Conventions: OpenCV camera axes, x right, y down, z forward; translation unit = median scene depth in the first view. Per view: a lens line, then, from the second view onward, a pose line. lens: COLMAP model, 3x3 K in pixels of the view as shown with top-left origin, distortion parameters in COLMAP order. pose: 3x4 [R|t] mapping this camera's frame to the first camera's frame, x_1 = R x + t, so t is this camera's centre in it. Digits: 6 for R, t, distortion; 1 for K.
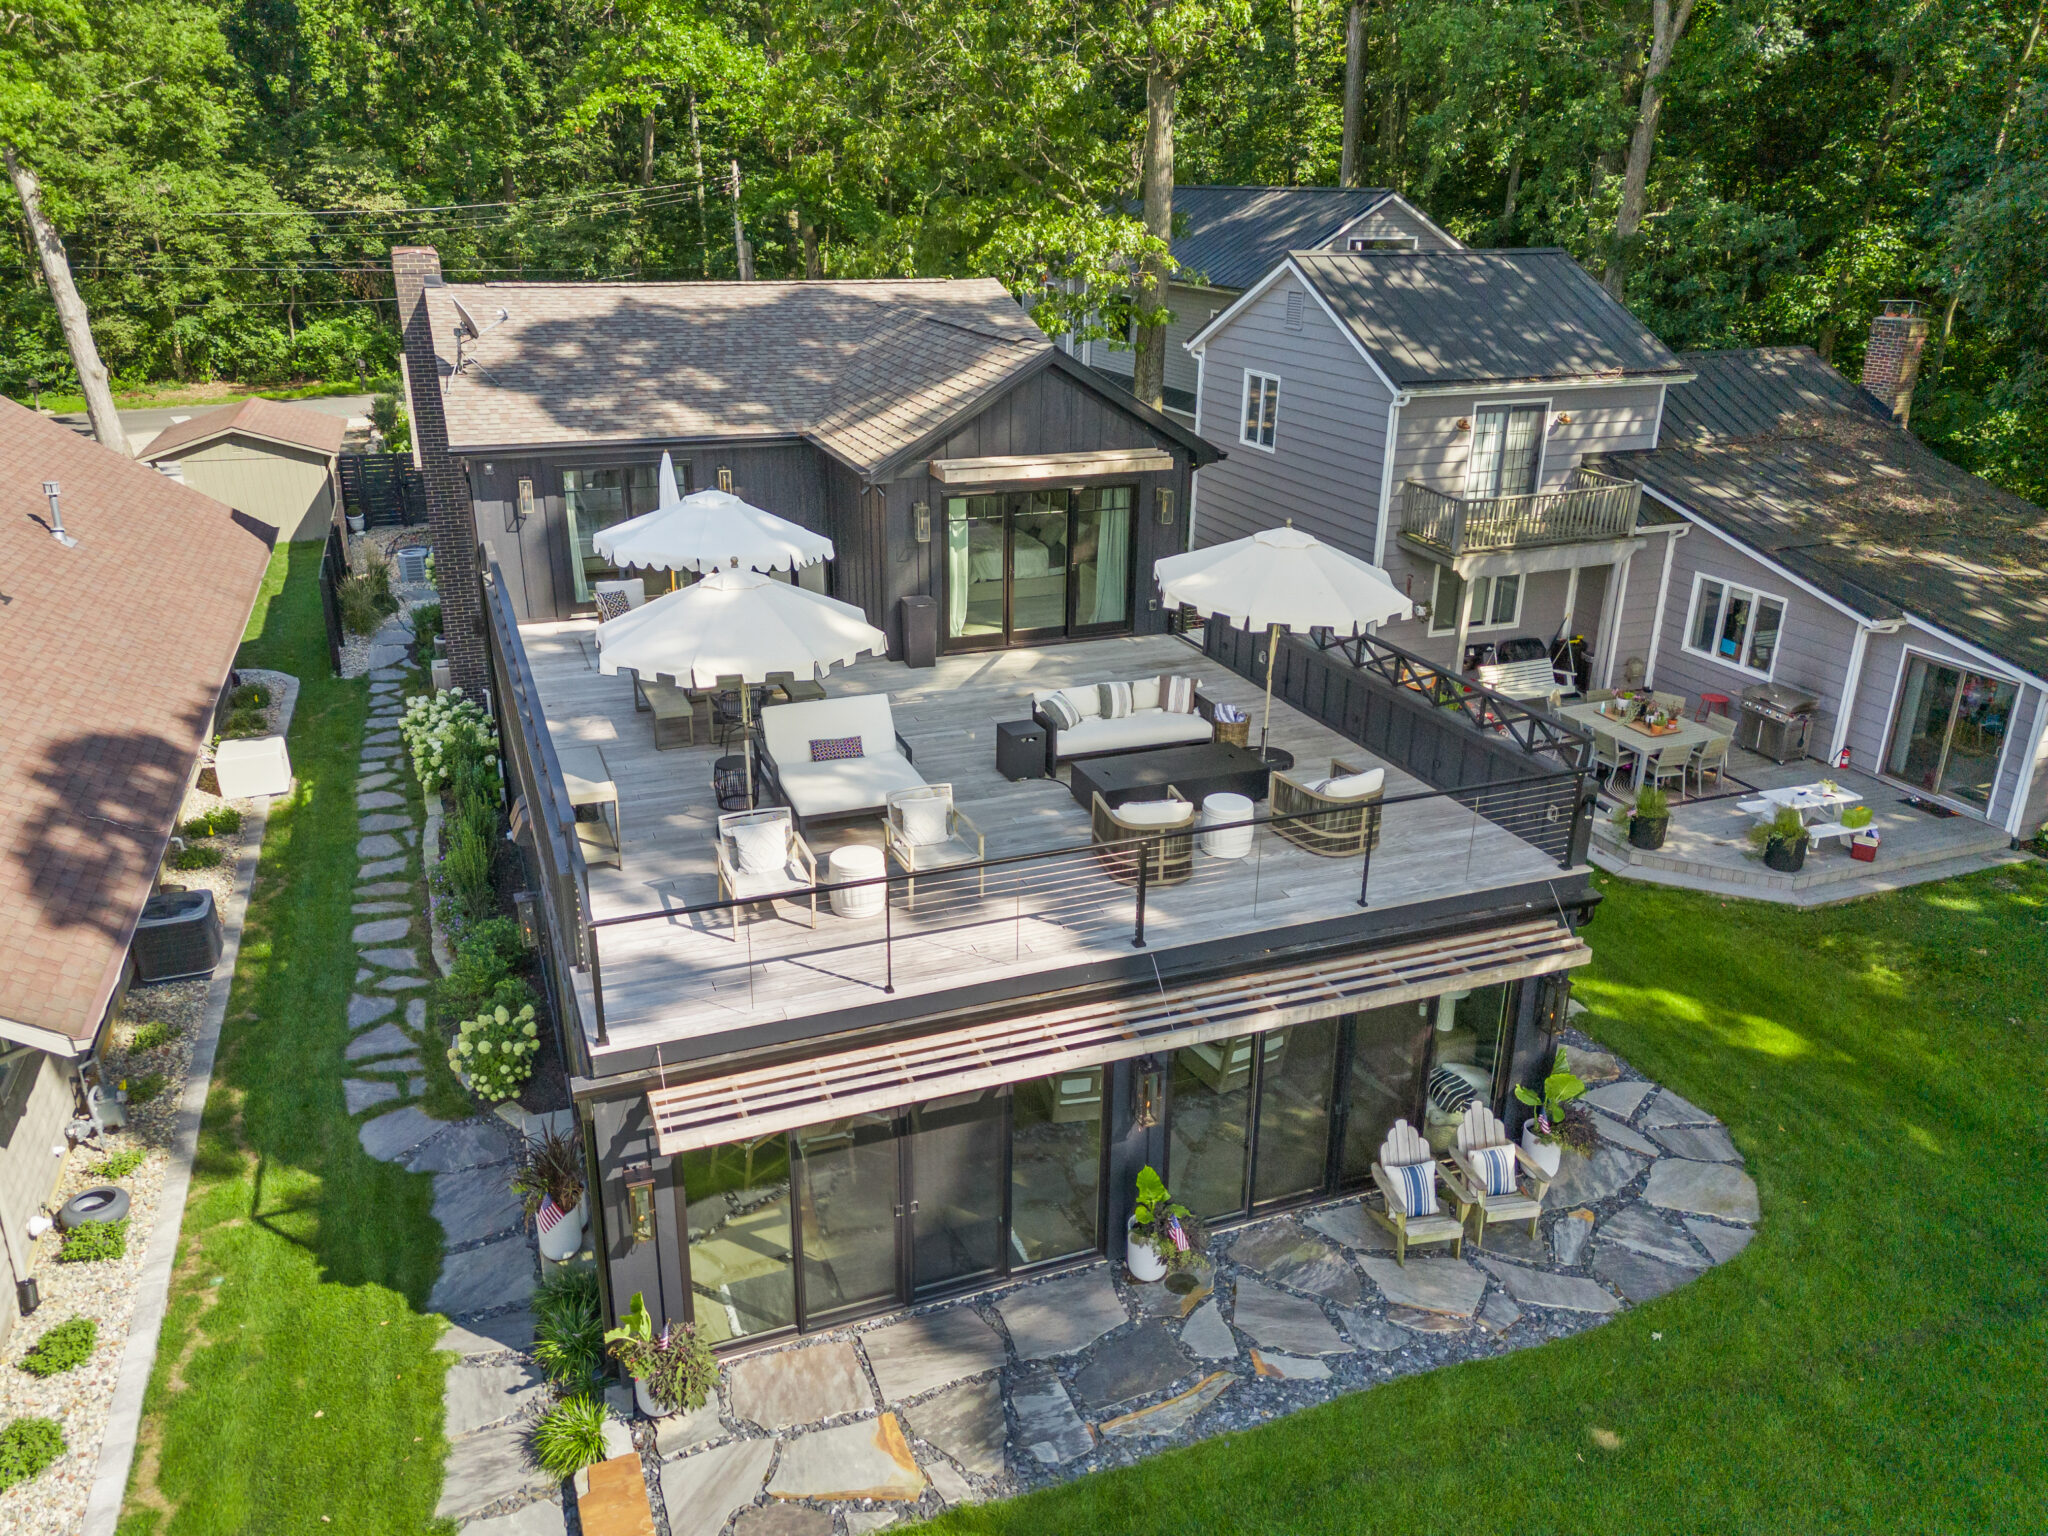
lens RADIAL K [[1467.3, 0, 1052.3], [0, 1467.3, 767.7], [0, 0, 1]] dist [0.051936, -0.037704]
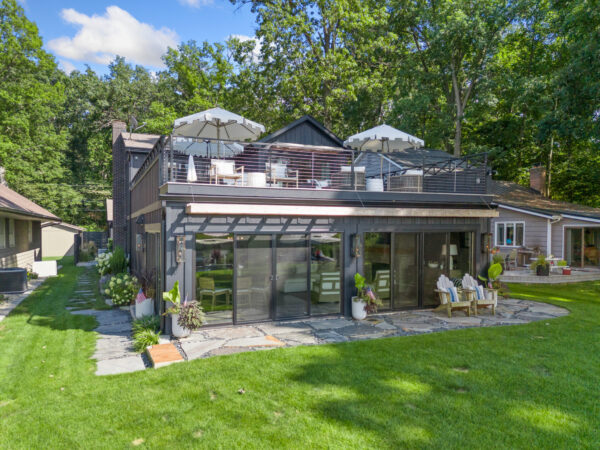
lens RADIAL K [[437.7, 0, 311.4], [0, 437.7, 223.2], [0, 0, 1]] dist [0.038062, -0.002881]
pose [[0.999017, -0.011250, 0.042875, -0.029191], [0.024452, 0.946640, -0.321363, 0.217664], [-0.036972, 0.322096, 0.945985, 0.086301]]
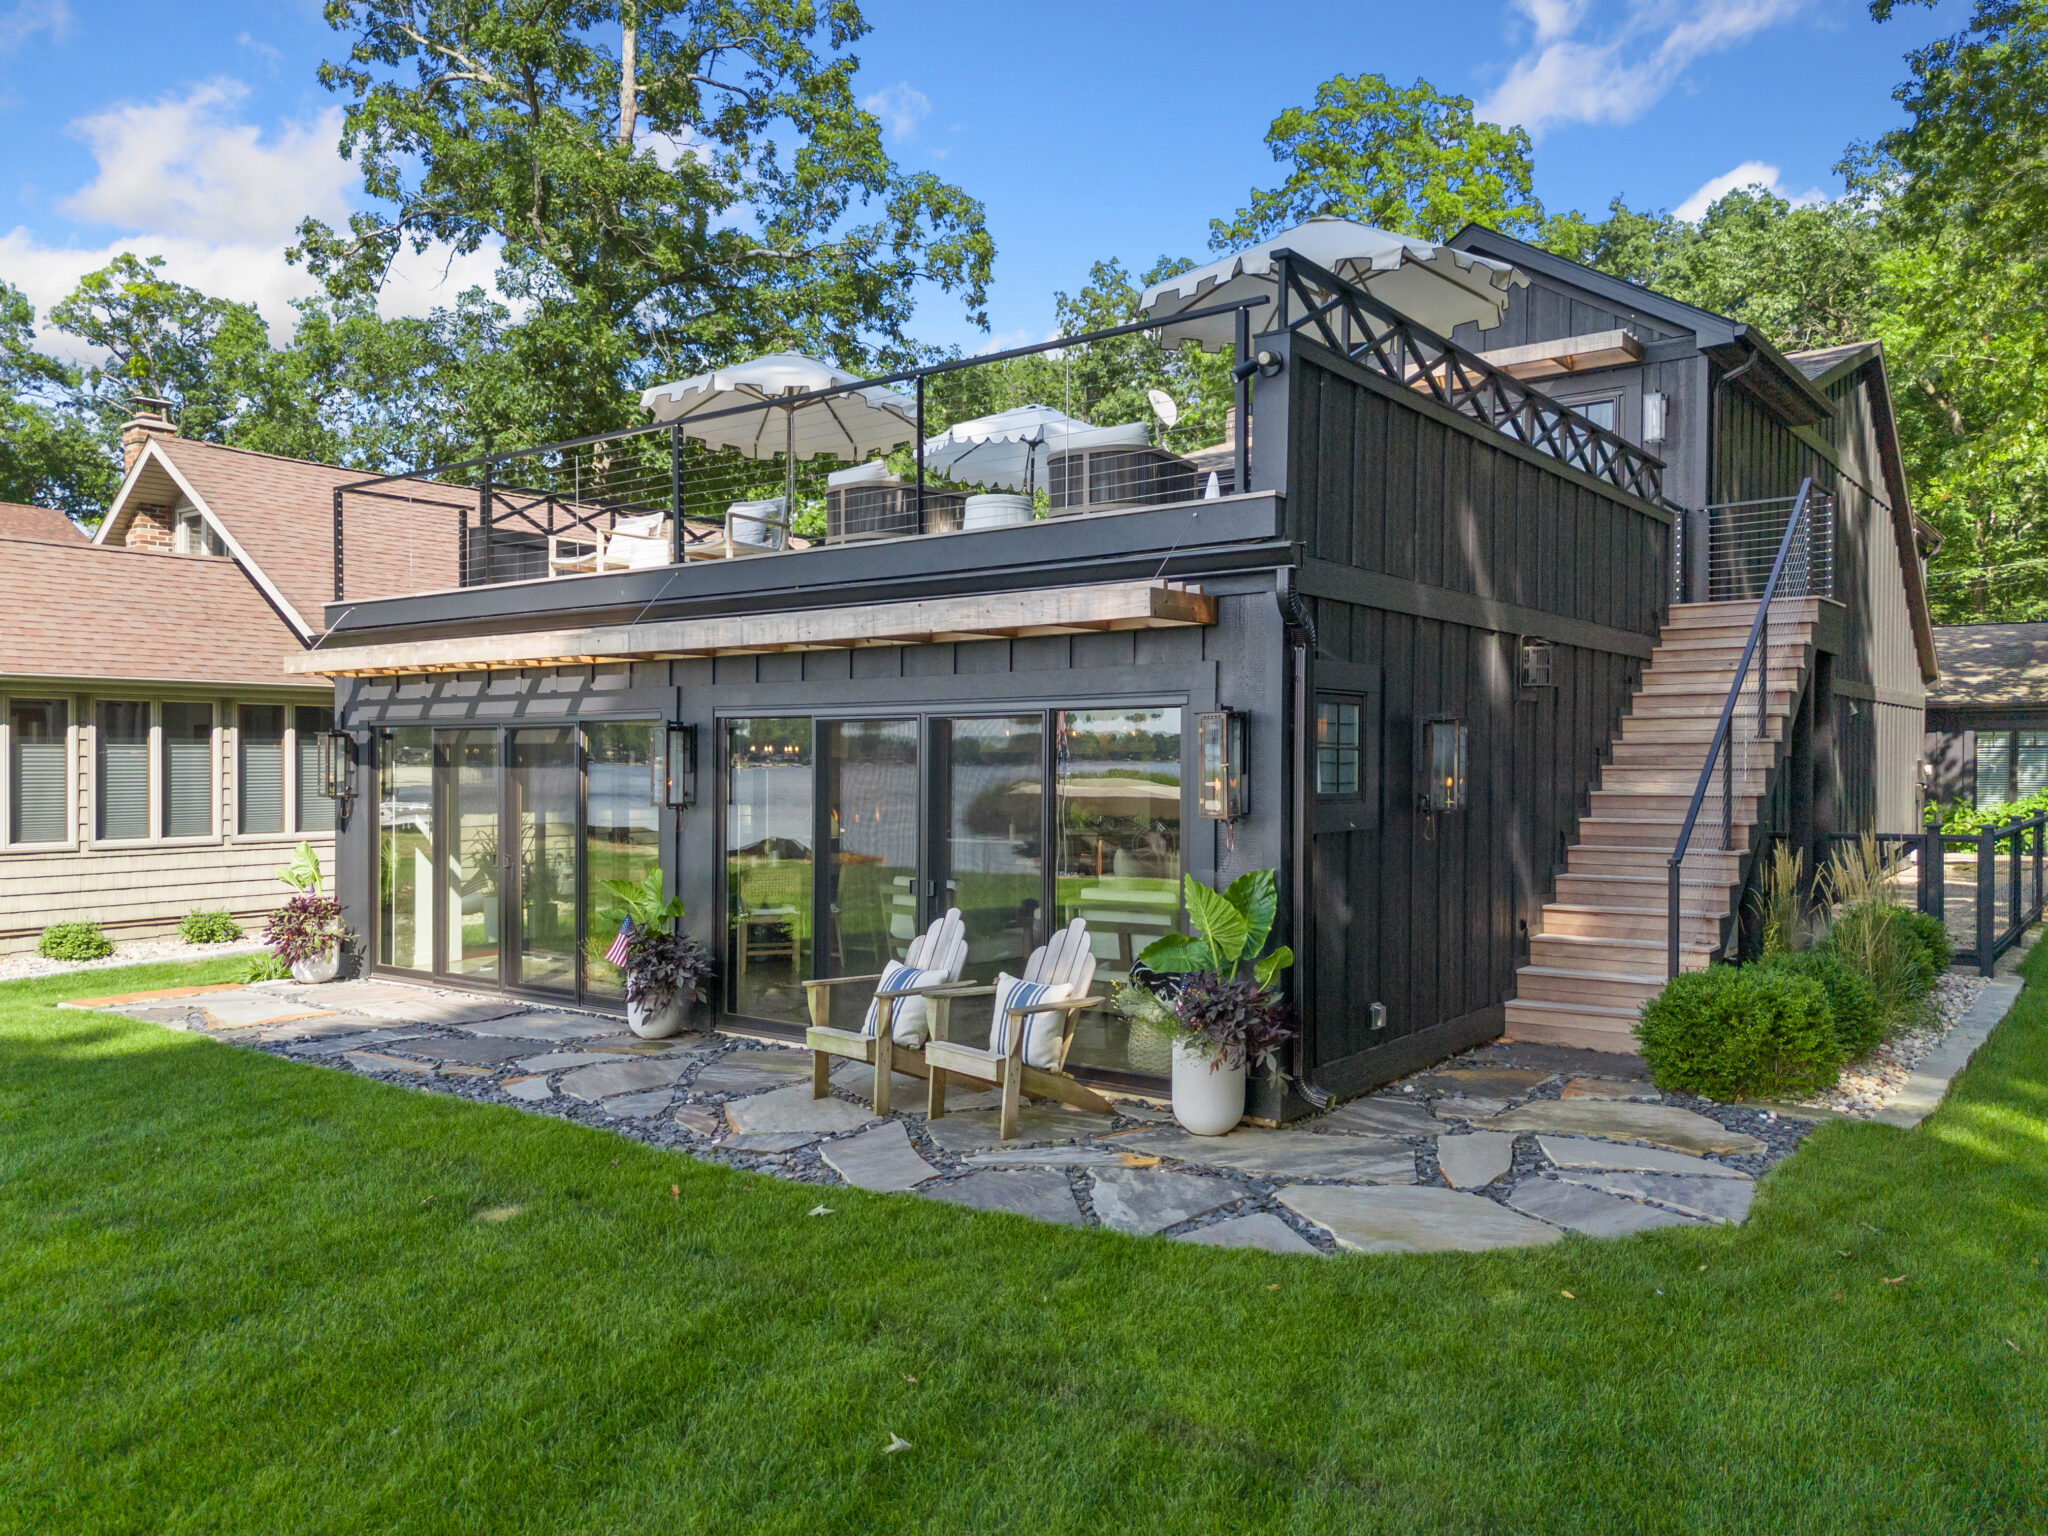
lens RADIAL K [[1463.1, 0, 1061.2], [0, 1463.1, 759.7], [0, 0, 1]] dist [0.057816, -0.044864]
pose [[0.532843, -0.007412, -0.846182, 0.405113], [-0.253084, 0.952796, -0.167714, 0.143571], [0.807482, 0.303520, 0.505815, 0.367996]]
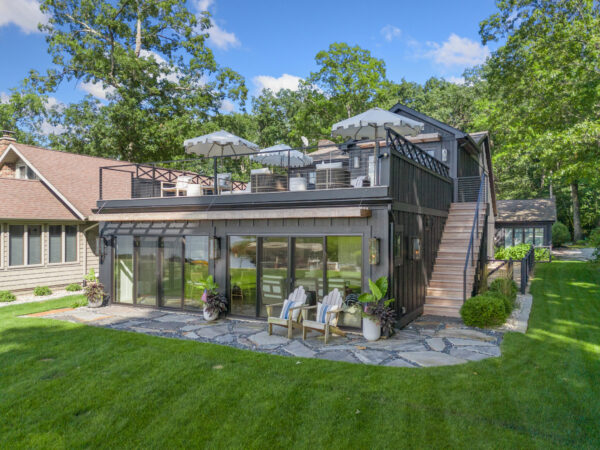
lens RADIAL K [[429.9, 0, 308.3], [0, 429.9, 224.9], [0, 0, 1]] dist [0.051936, -0.037704]
pose [[0.653587, -0.017092, -0.756658, 0.408569], [-0.224771, 0.950256, -0.215619, 0.155443], [0.722704, 0.311001, 0.617234, 0.279022]]
